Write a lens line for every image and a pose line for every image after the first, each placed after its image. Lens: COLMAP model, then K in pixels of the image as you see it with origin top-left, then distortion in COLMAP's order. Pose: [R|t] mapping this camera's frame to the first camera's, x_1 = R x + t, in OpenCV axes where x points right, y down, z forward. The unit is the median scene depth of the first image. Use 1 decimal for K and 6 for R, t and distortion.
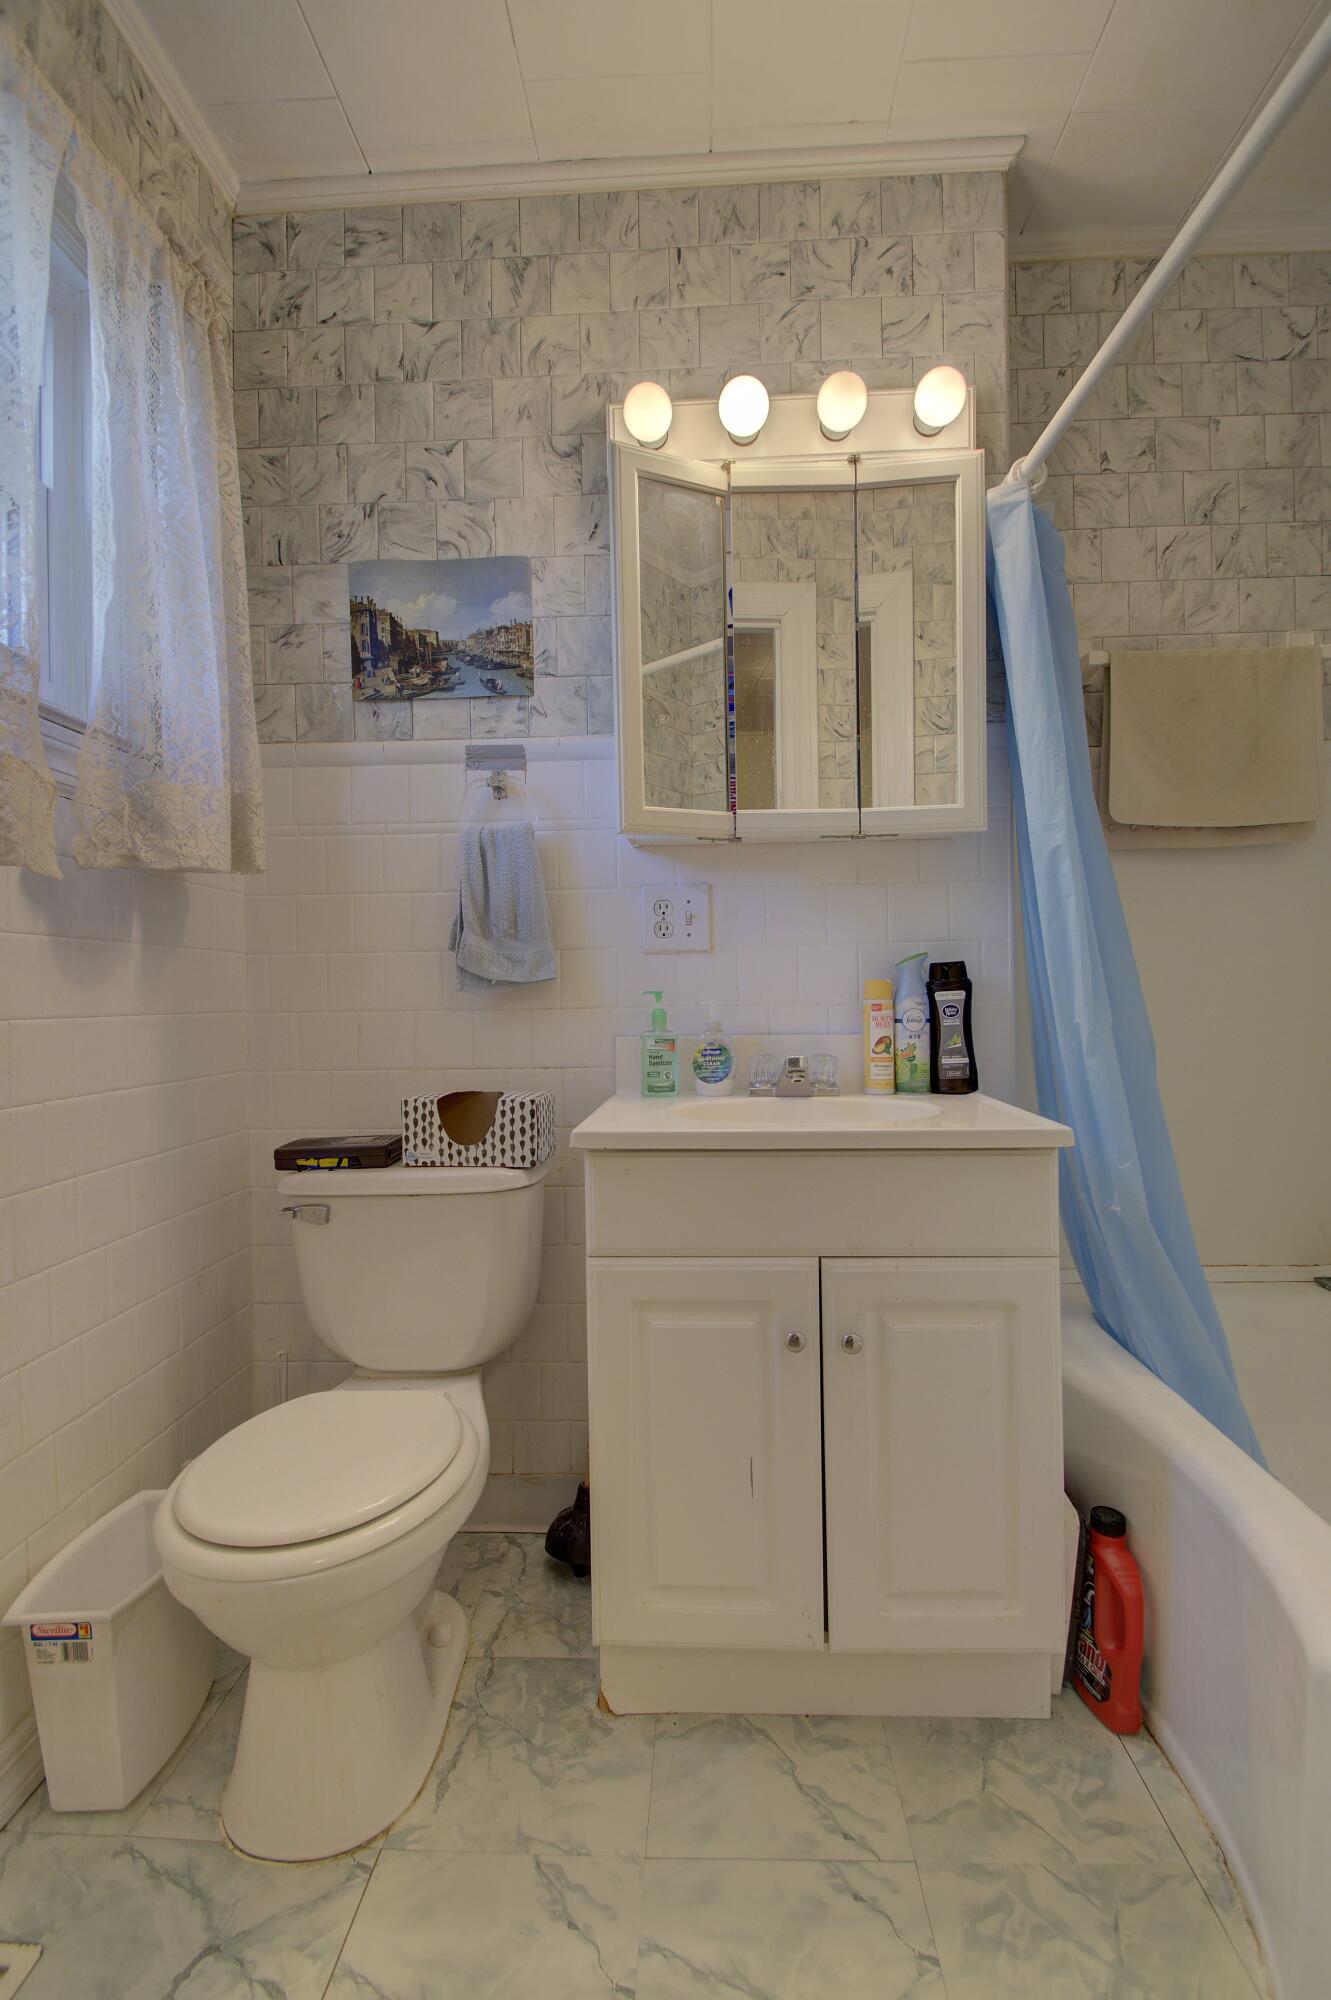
lens RADIAL K [[883.3, 0, 665.2], [0, 883.3, 1008.4], [0, 0, 1]] dist [-0.007008, -0.003450]
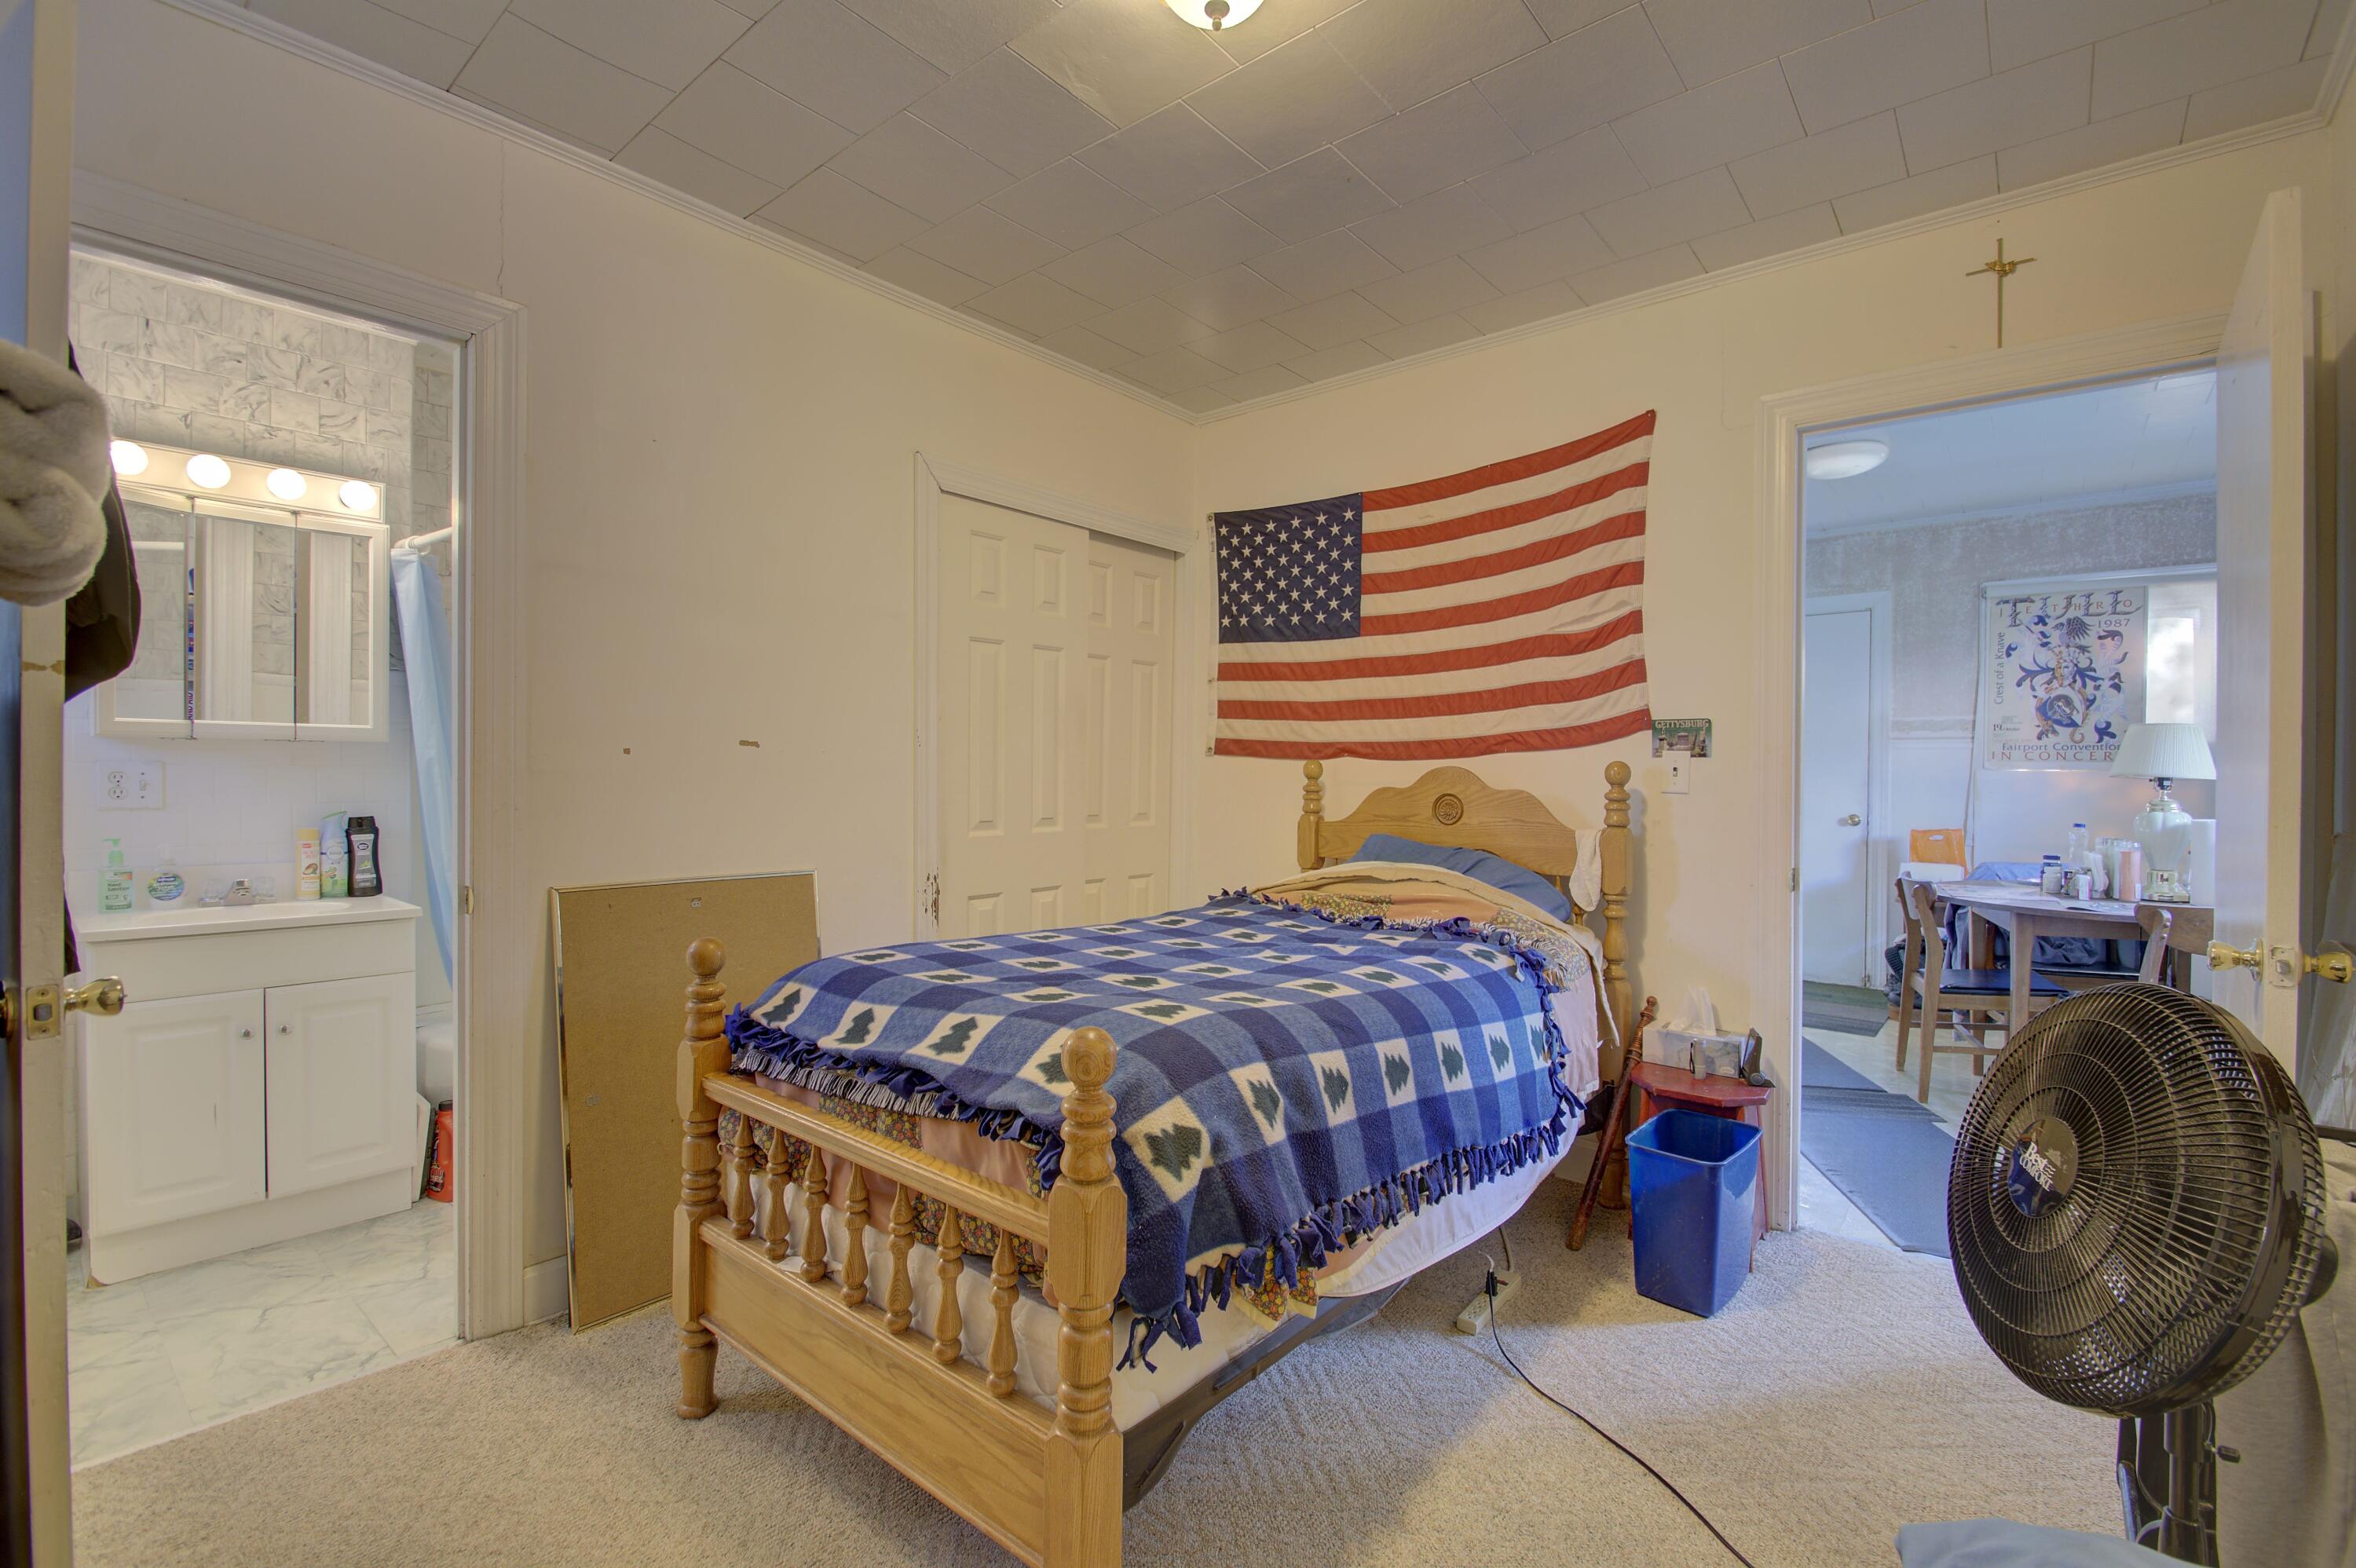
lens RADIAL K [[1040.5, 0, 1169.0], [0, 1040.5, 790.3], [0, 0, 1]] dist [-0.007008, -0.003450]
pose [[0.606267, 0.011664, 0.795176, -0.298957], [-0.011577, 0.999916, -0.005840, -0.107264], [-0.795177, -0.005665, 0.606351, -1.357132]]
